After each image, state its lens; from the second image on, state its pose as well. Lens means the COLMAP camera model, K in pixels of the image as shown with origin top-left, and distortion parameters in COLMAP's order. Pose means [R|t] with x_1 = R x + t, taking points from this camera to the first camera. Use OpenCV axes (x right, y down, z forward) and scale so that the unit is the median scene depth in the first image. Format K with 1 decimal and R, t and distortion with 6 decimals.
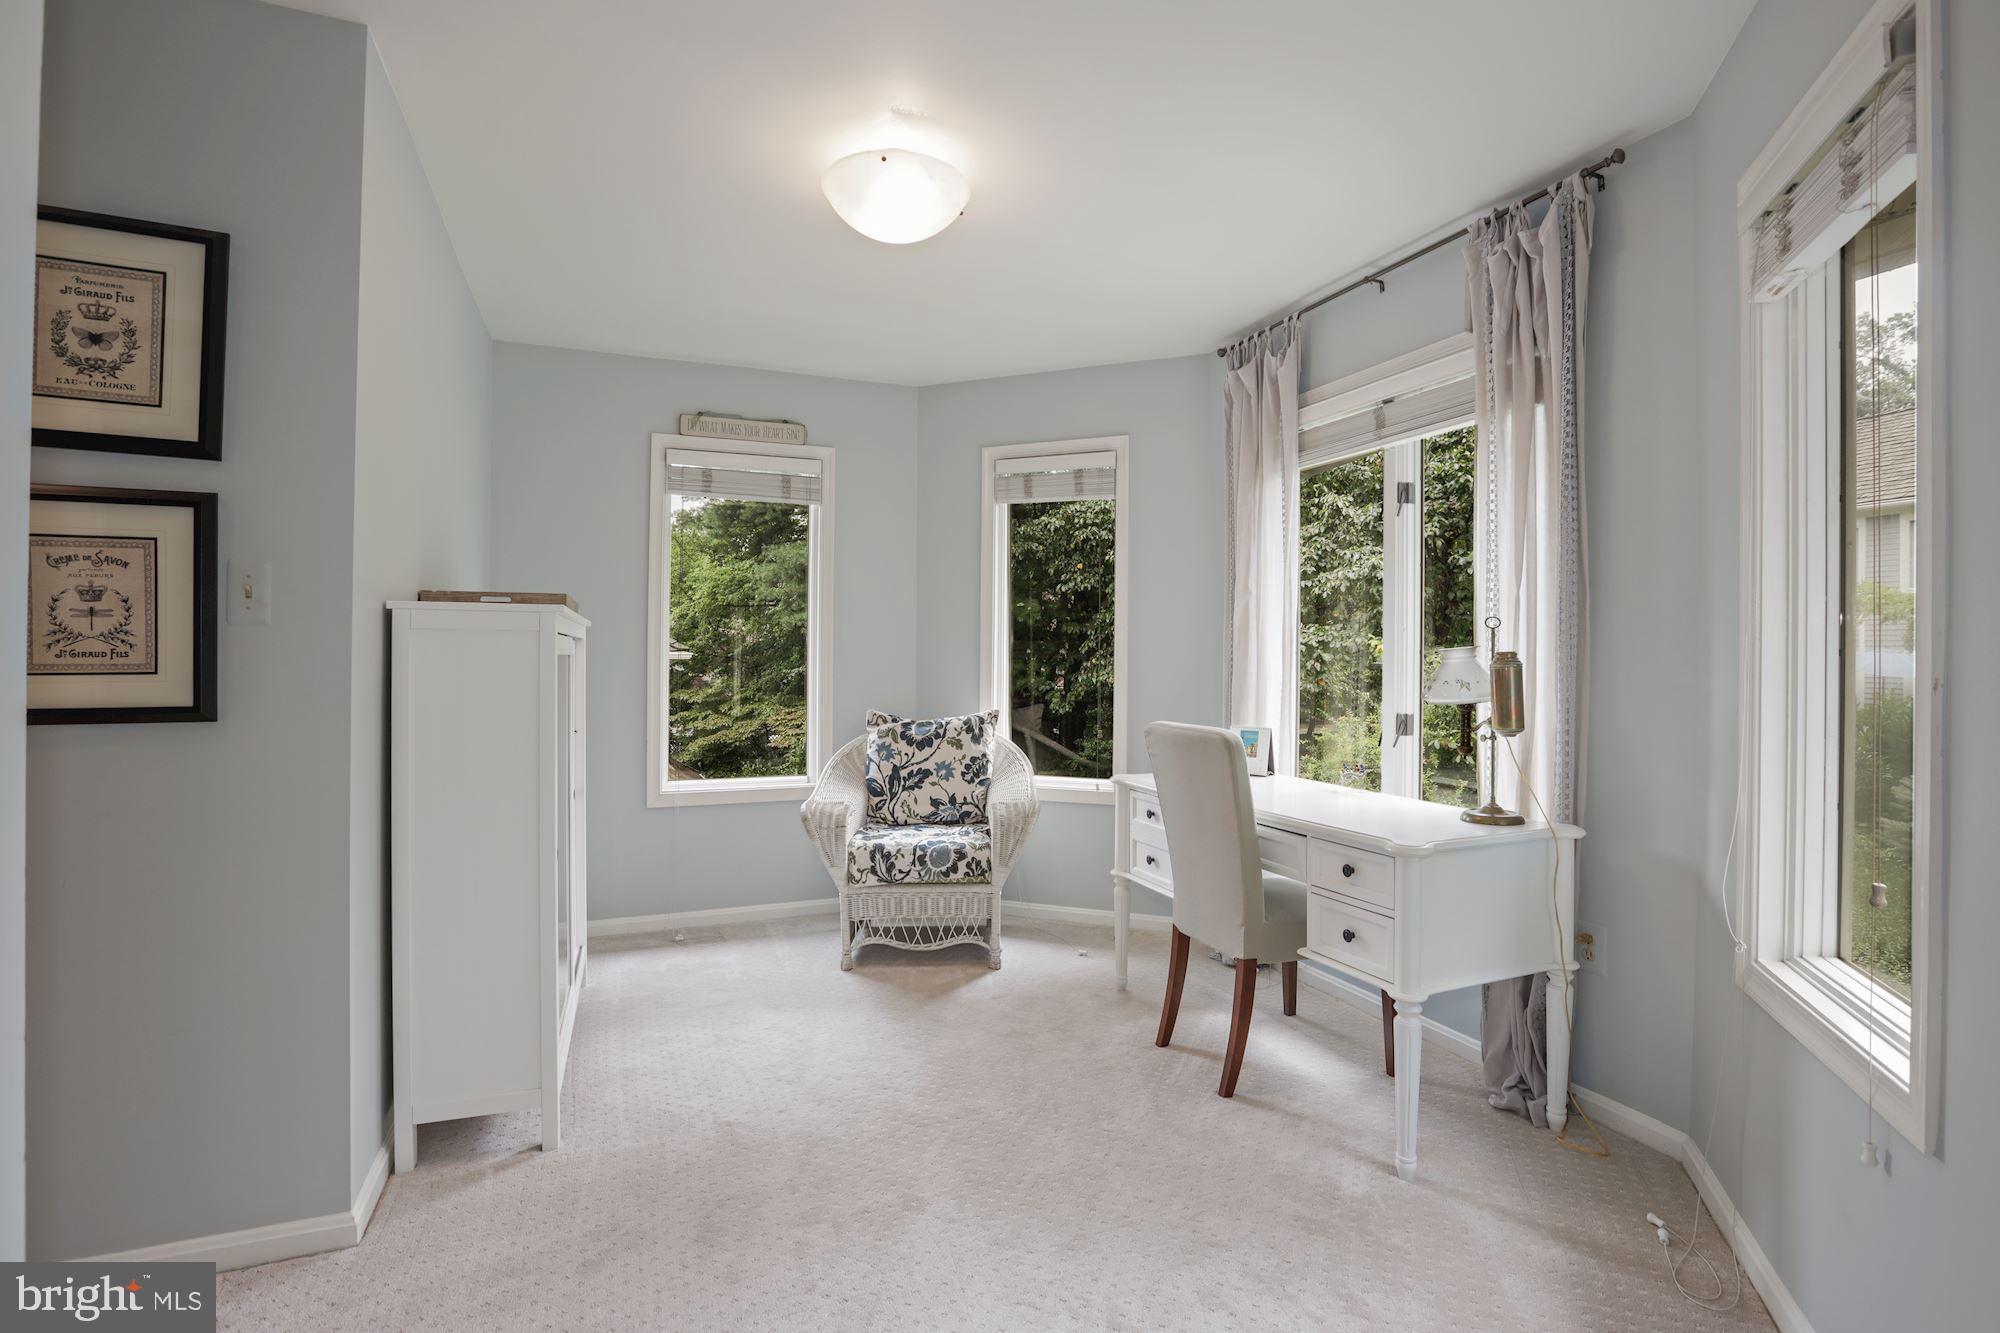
lens RADIAL K [[930.0, 0, 1002.3], [0, 930.0, 657.7], [0, 0, 1]] dist [-0.046373, 0.010575]
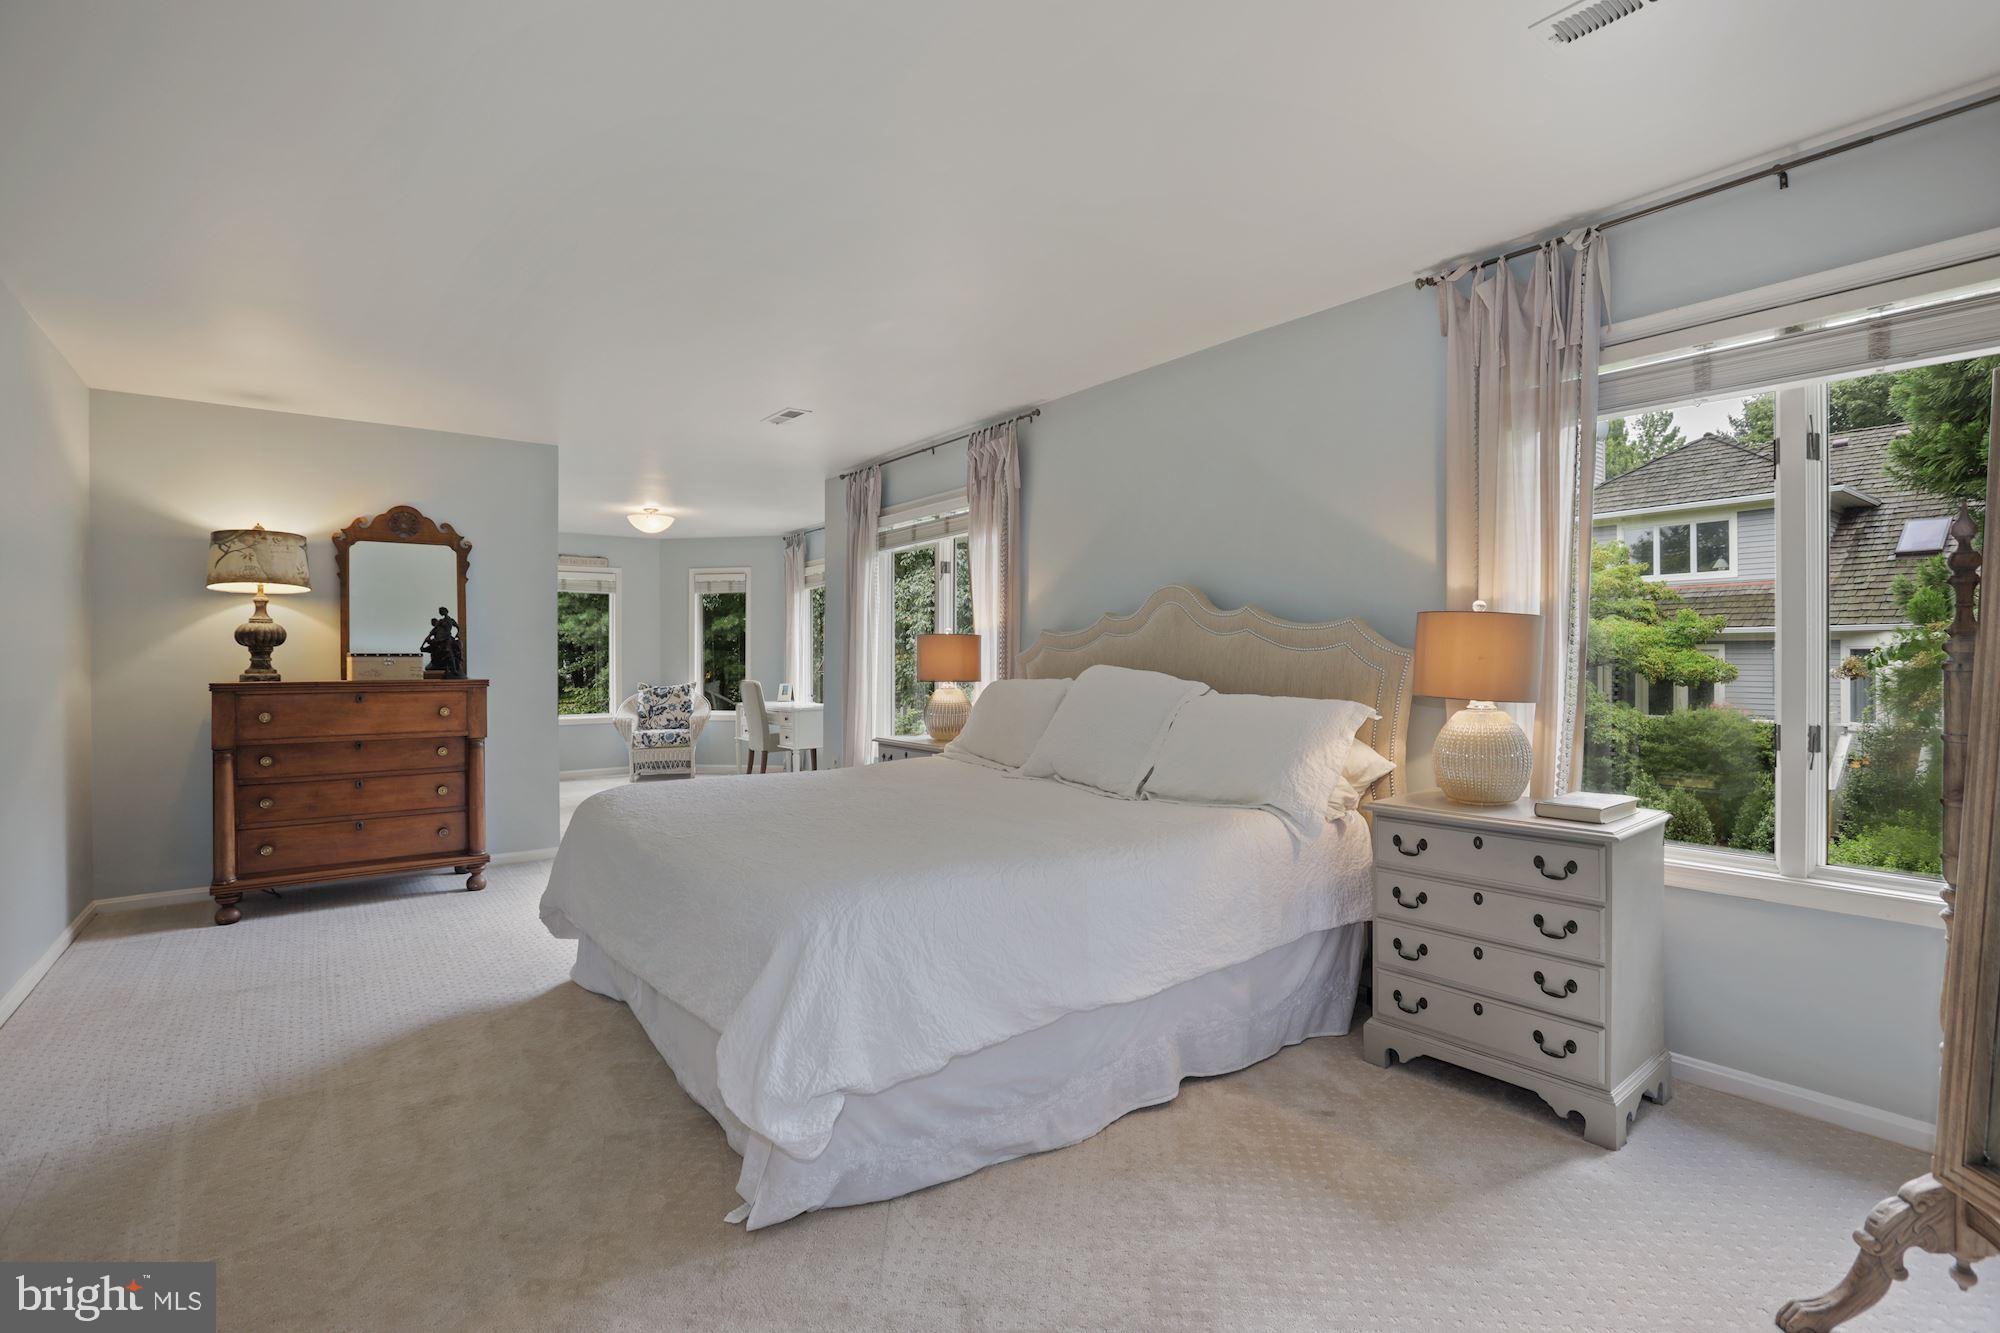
lens RADIAL K [[930.0, 0, 991.8], [0, 930.0, 674.2], [0, 0, 1]] dist [-0.046373, 0.010575]
pose [[0.969913, -0.009270, 0.243275, 0.158293], [0.006636, 0.999910, 0.011643, 0.013346], [-0.243361, -0.009679, 0.969888, -1.525621]]
